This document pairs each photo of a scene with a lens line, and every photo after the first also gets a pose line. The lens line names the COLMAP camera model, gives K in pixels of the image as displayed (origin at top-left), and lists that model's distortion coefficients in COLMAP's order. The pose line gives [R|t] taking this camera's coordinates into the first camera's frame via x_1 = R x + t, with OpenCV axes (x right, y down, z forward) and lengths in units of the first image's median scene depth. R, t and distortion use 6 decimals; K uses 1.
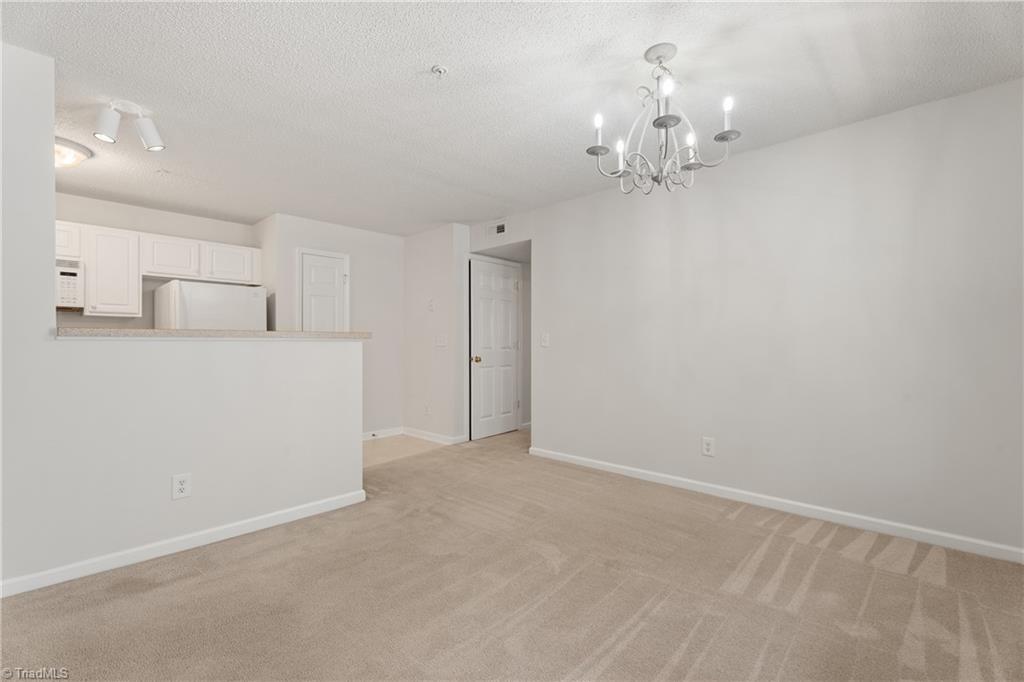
lens RADIAL K [[449.3, 0, 510.6], [0, 449.3, 341.8], [0, 0, 1]] dist [0.004159, 0.000298]
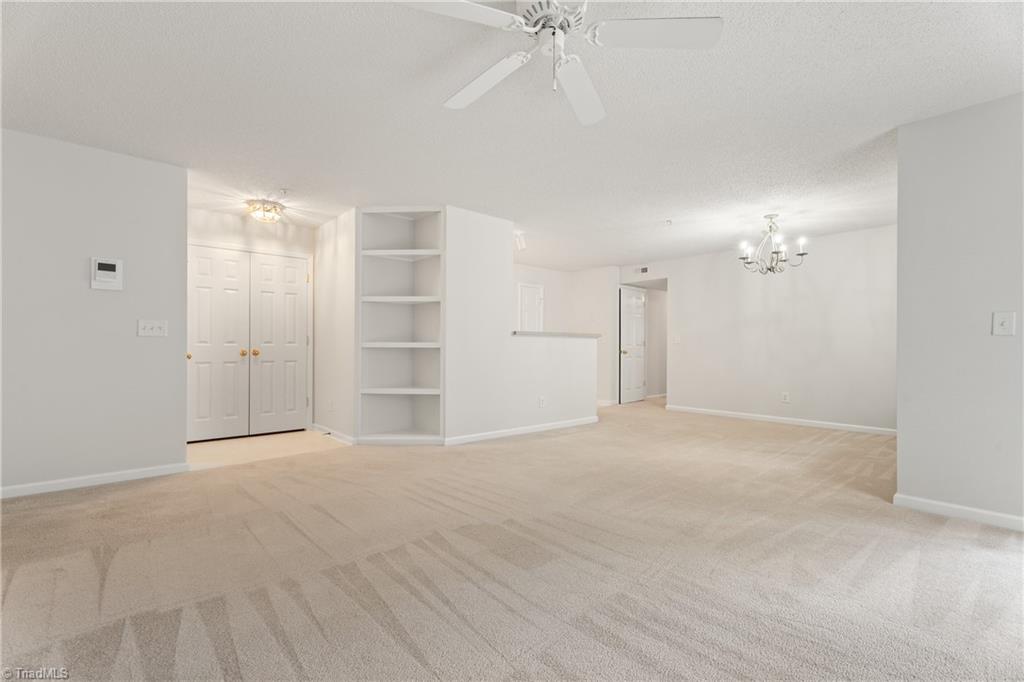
lens RADIAL K [[449.3, 0, 512.7], [0, 449.3, 343.6], [0, 0, 1]] dist [0.004159, 0.000298]
pose [[0.996527, 0.007299, -0.082945, -0.336362], [-0.007890, 0.999946, -0.006807, 0.023080], [0.082891, 0.007438, 0.996531, -0.600366]]
